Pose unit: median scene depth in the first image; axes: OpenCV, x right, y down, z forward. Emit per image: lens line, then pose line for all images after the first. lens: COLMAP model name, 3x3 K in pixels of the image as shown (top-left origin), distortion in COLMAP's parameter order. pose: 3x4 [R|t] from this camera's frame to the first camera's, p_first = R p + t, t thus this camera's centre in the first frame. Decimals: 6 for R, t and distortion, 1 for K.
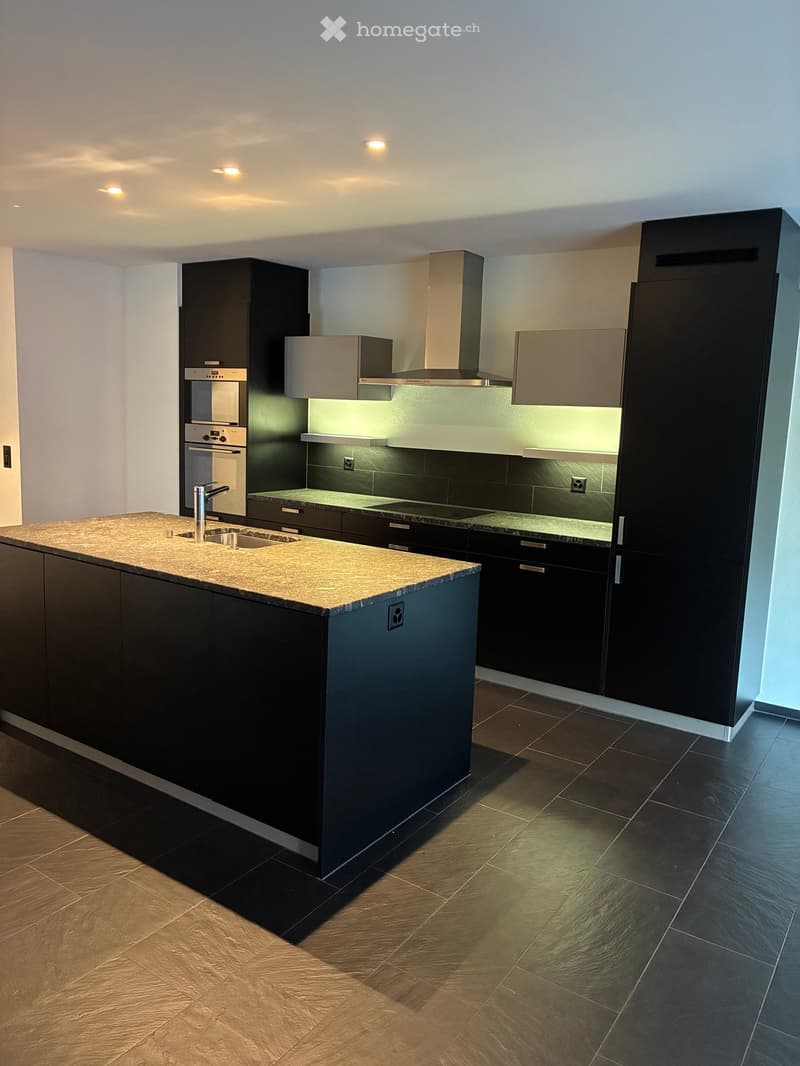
lens RADIAL K [[765.8, 0, 400.0], [0, 765.8, 533.0], [0, 0, 1]] dist [-0.005569, 0.000499]
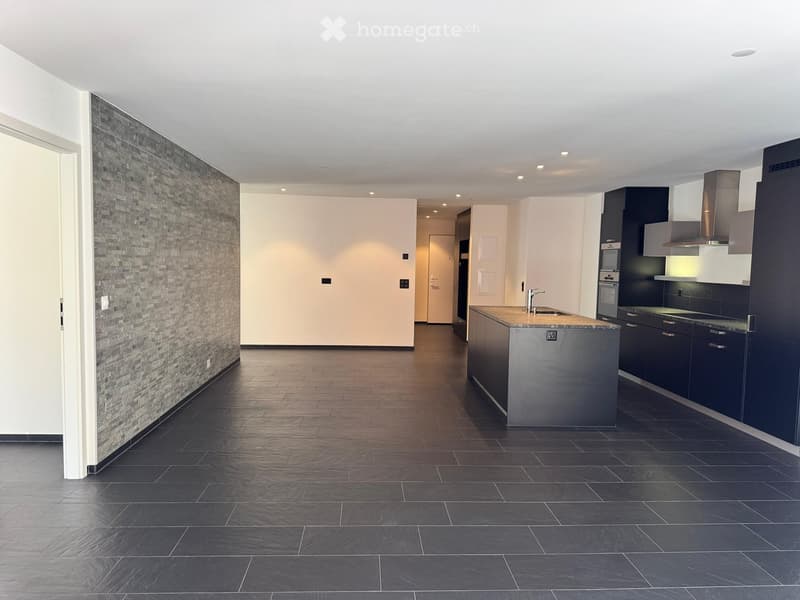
lens RADIAL K [[574.7, 0, 400.0], [0, 574.7, 300.0], [0, 0, 1]] dist [-0.005569, 0.000499]
pose [[0.594592, 0.020634, -0.803763, 0.627922], [-0.118448, 0.991011, -0.062183, 0.086459], [0.795255, 0.132178, 0.591691, -0.286802]]
